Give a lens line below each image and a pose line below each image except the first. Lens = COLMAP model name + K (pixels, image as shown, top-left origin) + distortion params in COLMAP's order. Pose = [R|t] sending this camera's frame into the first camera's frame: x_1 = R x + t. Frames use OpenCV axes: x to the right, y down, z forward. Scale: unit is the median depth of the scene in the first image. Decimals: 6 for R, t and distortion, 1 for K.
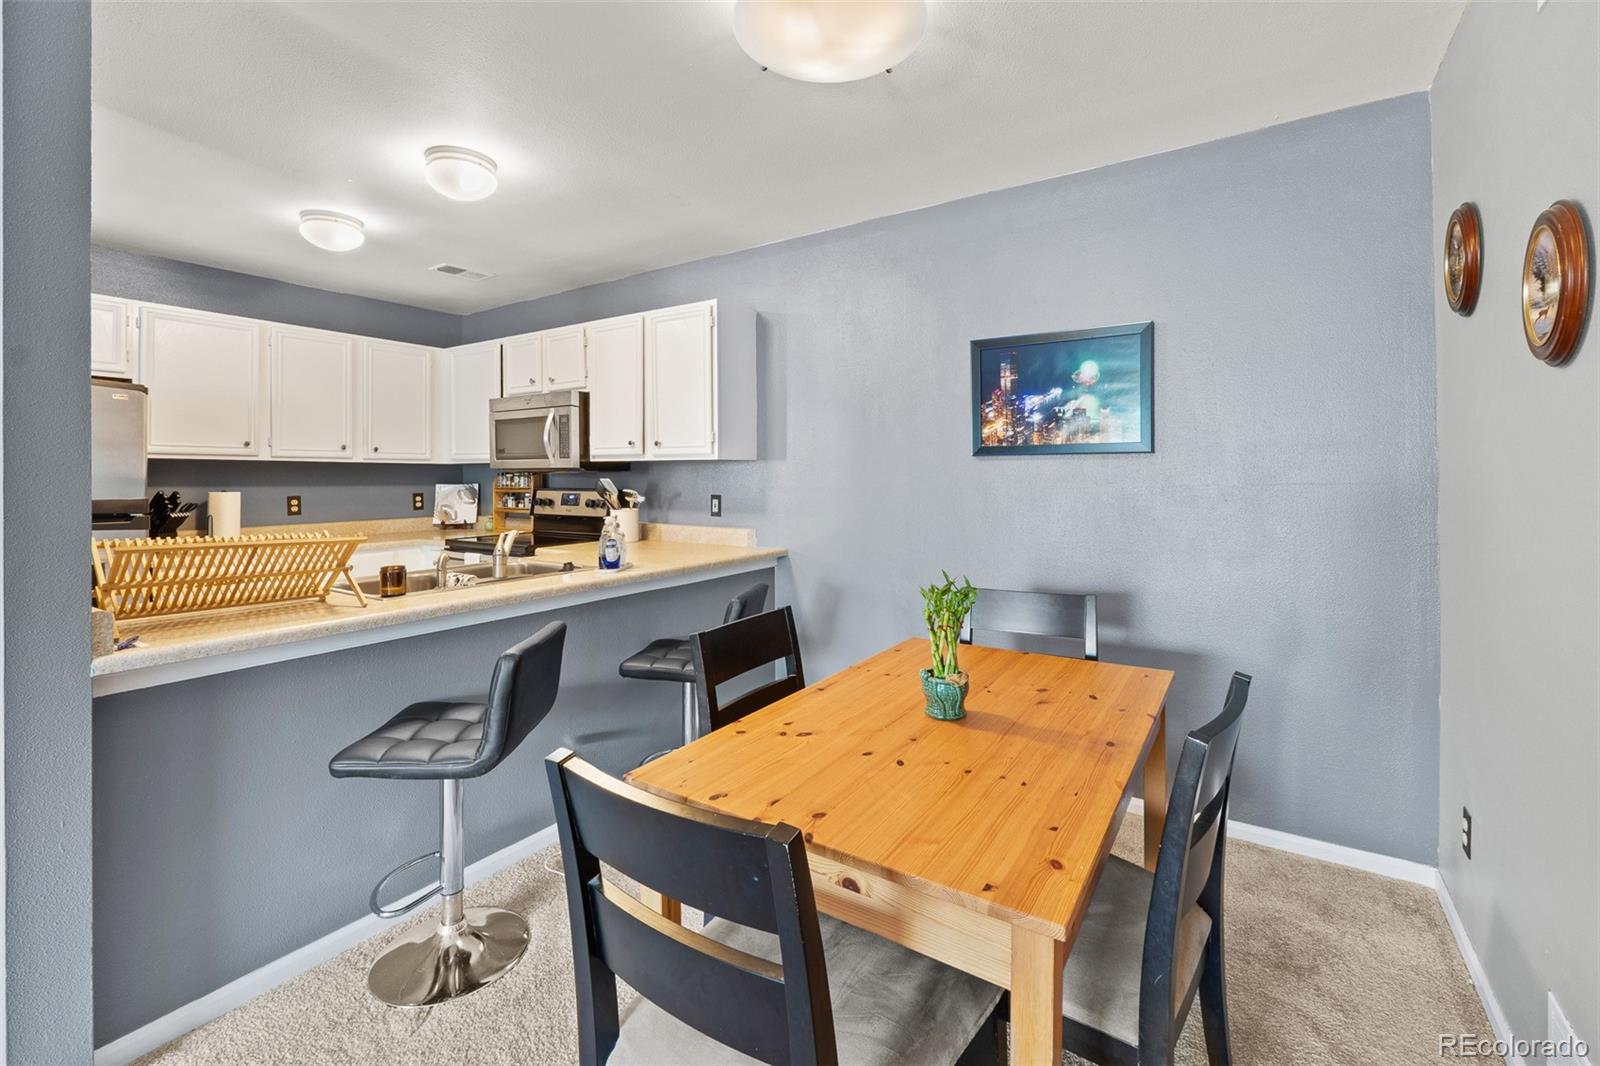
lens RADIAL K [[694.2, 0, 806.4], [0, 694.2, 471.9], [0, 0, 1]] dist [-0.004550, -0.000350]
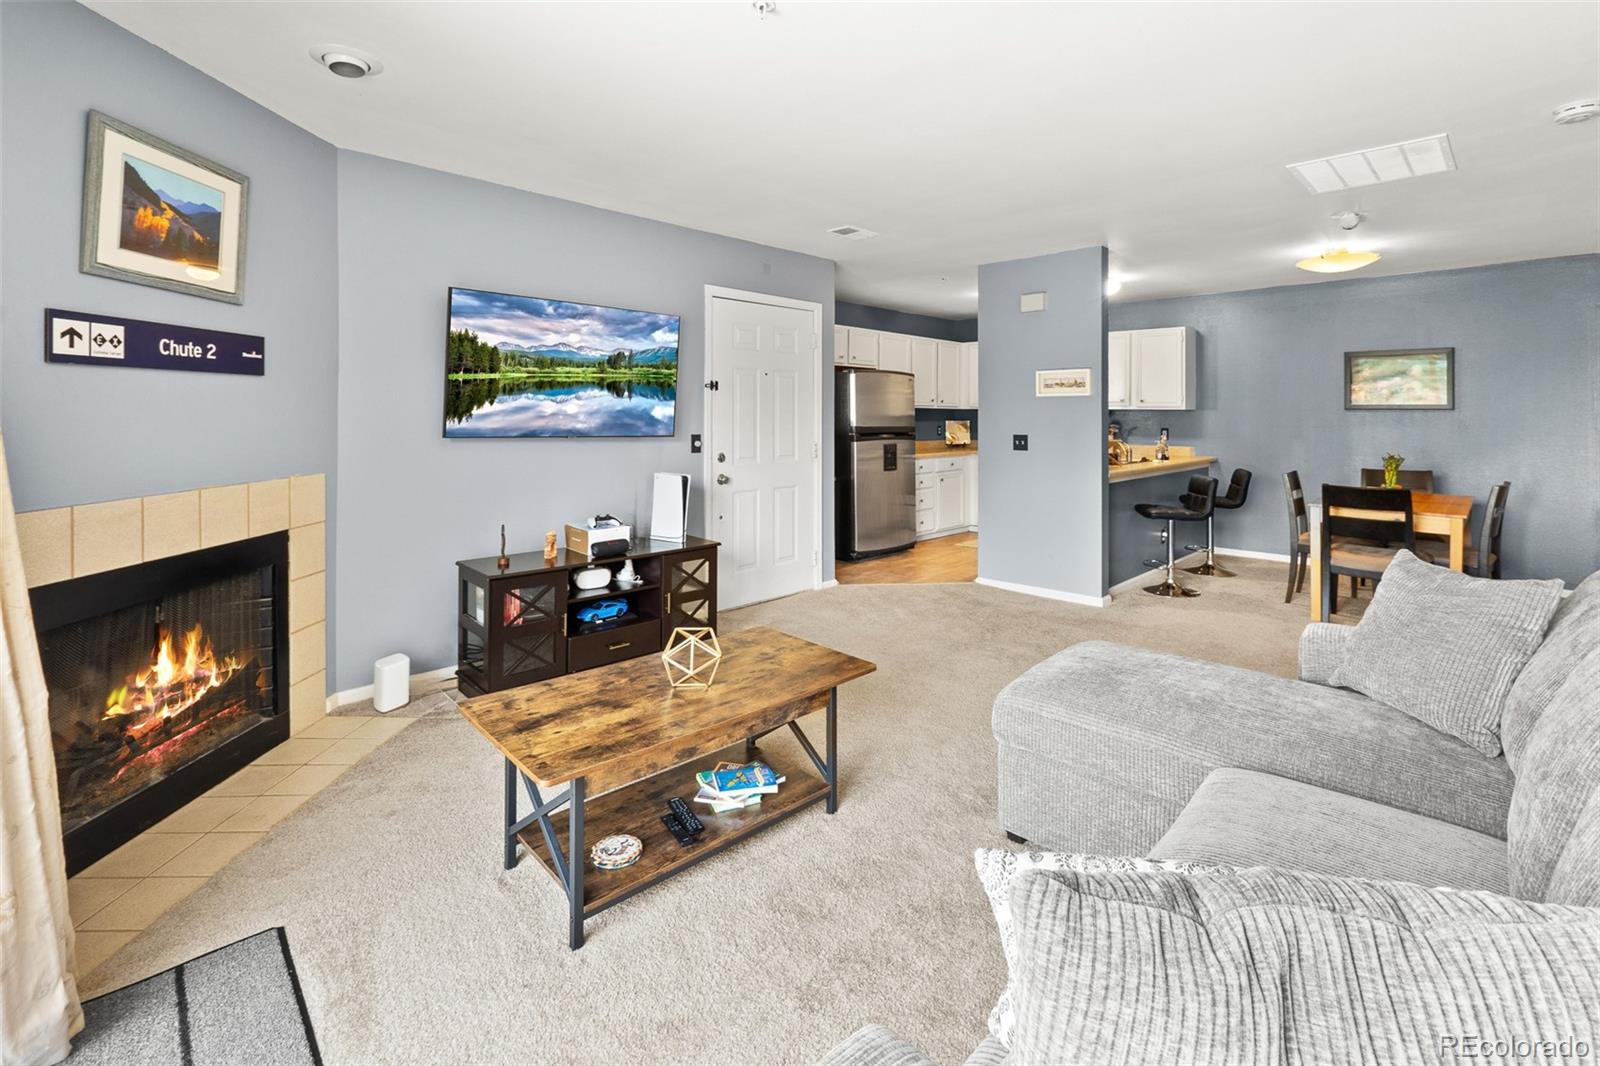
lens RADIAL K [[699.3, 0, 829.9], [0, 699.3, 418.6], [0, 0, 1]] dist [0.001352, 0.000125]
pose [[0.982578, 0.010424, -0.185556, -0.852272], [-0.008725, 0.999912, 0.009973, -0.004802], [0.185644, -0.008180, 0.982583, -1.270099]]
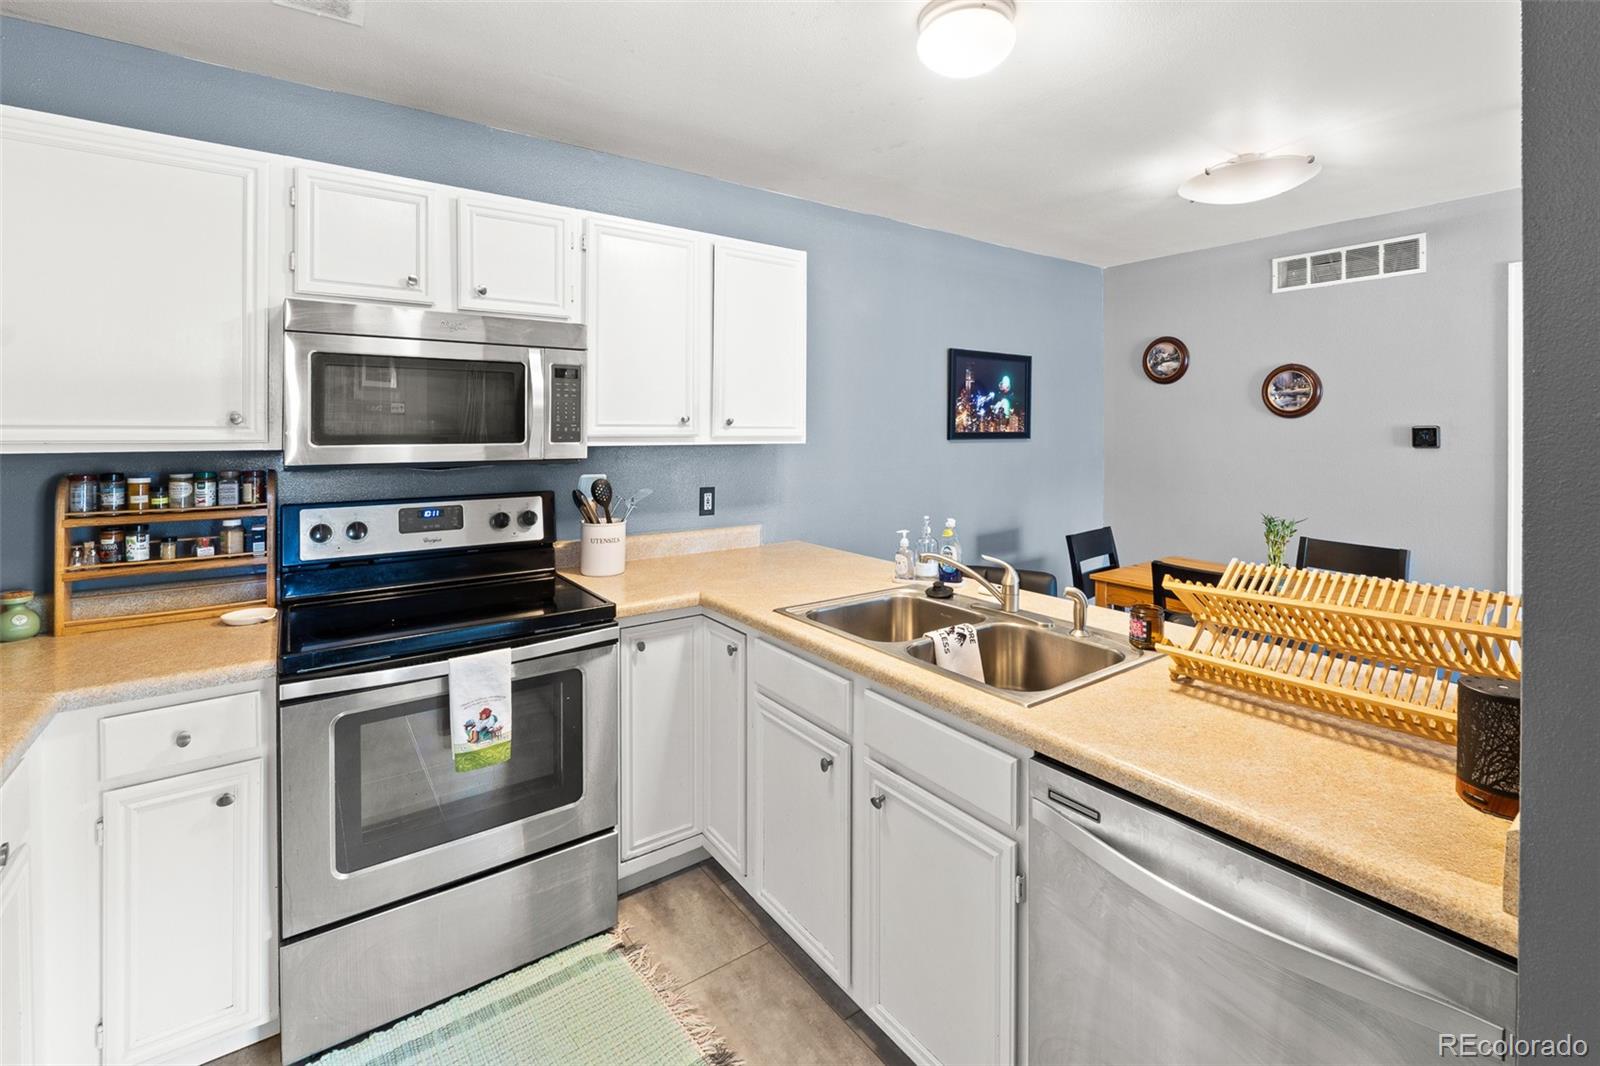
lens RADIAL K [[718.3, 0, 799.0], [0, 718.3, 436.0], [0, 0, 1]] dist [-0.002574, -0.000502]
pose [[0.345299, -0.006432, 0.938471, -1.096773], [-0.002022, 0.999969, 0.007598, -0.039291], [-0.938490, -0.004521, 0.345276, 0.818141]]
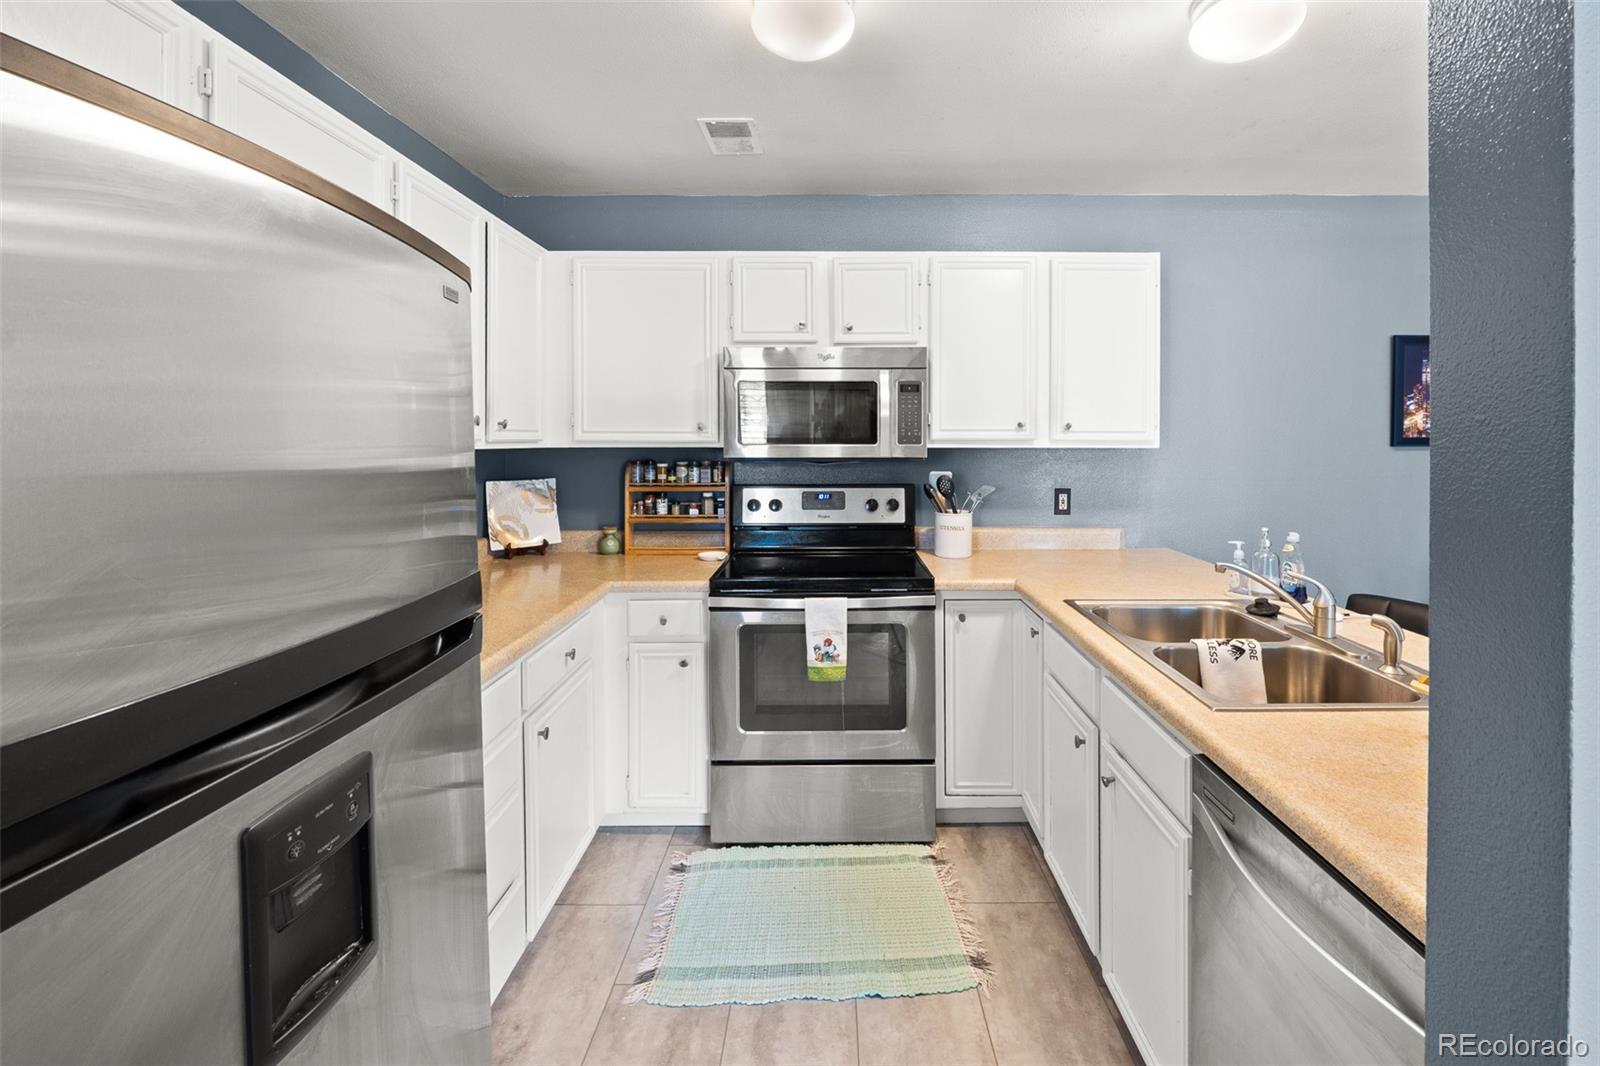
lens RADIAL K [[707.1, 0, 826.8], [0, 707.1, 449.0], [0, 0, 1]] dist [-0.003233, -0.000036]
pose [[0.829896, -0.008957, 0.557847, -1.073037], [-0.003124, 0.999781, 0.020701, -0.038628], [-0.557910, -0.018922, 0.829686, 0.604213]]
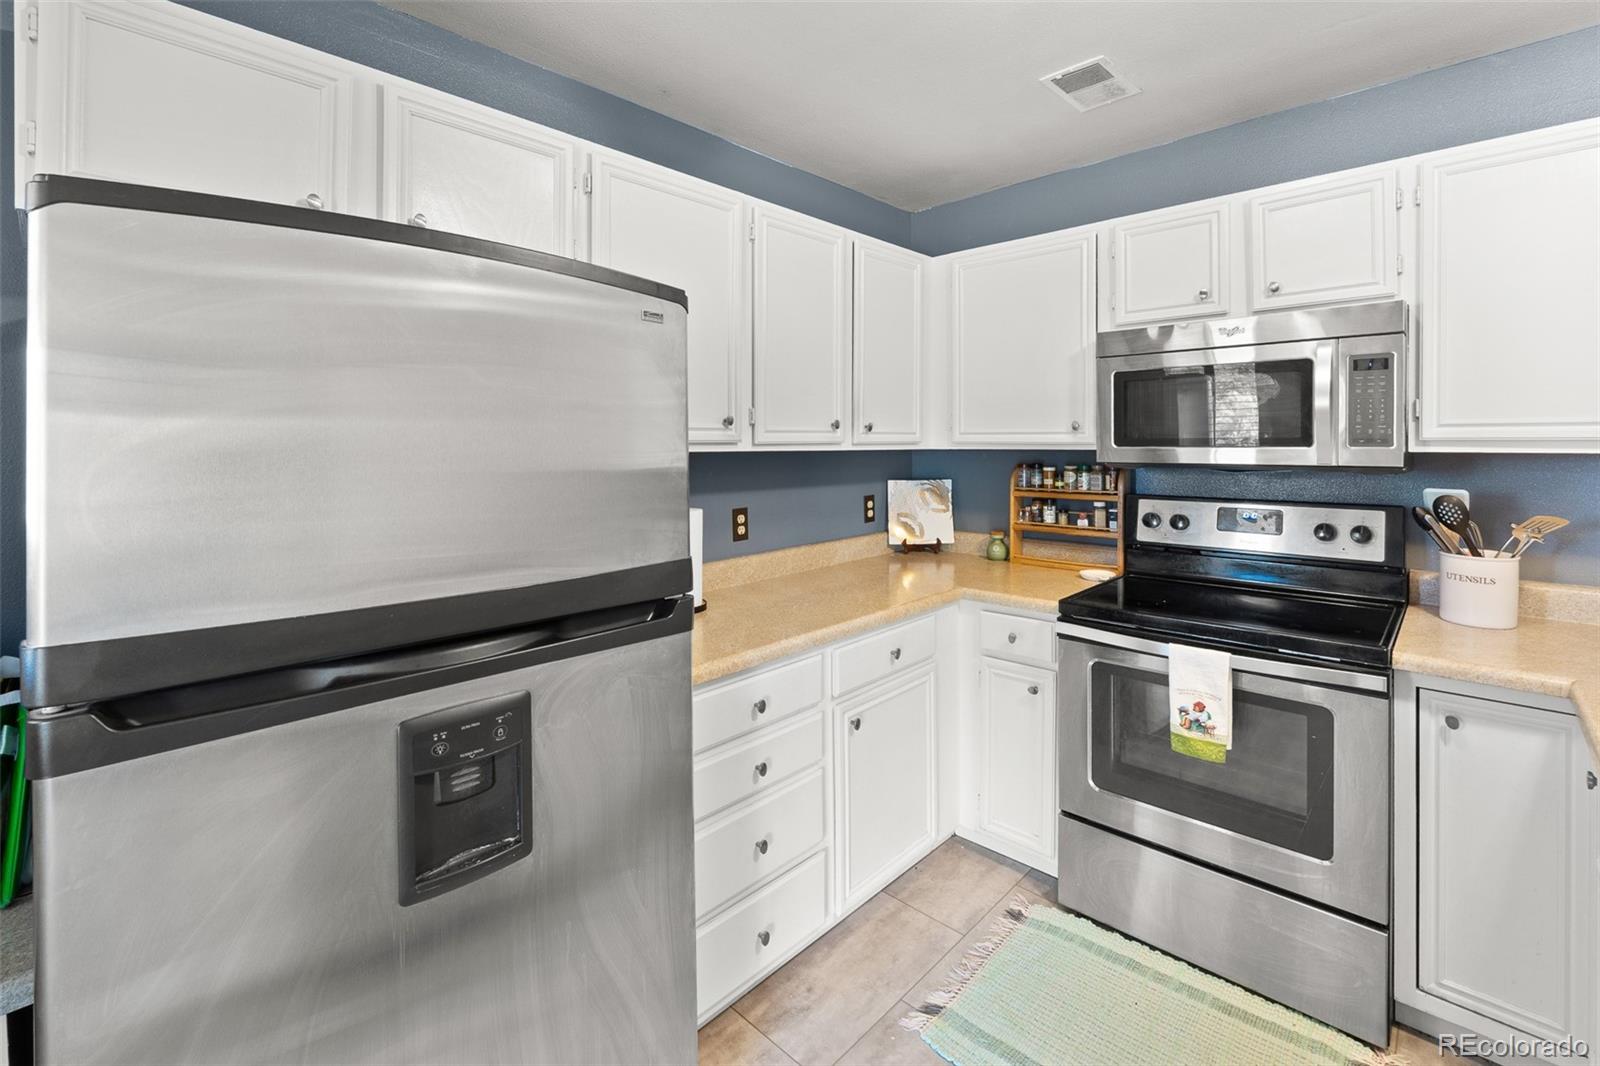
lens RADIAL K [[700.1, 0, 816.7], [0, 700.1, 450.9], [0, 0, 1]] dist [-0.008214, 0.000140]
pose [[0.987437, 0.000260, -0.158013, -0.851562], [0.002613, 0.999835, 0.017974, -0.034790], [0.157991, -0.018161, 0.987273, 0.623956]]
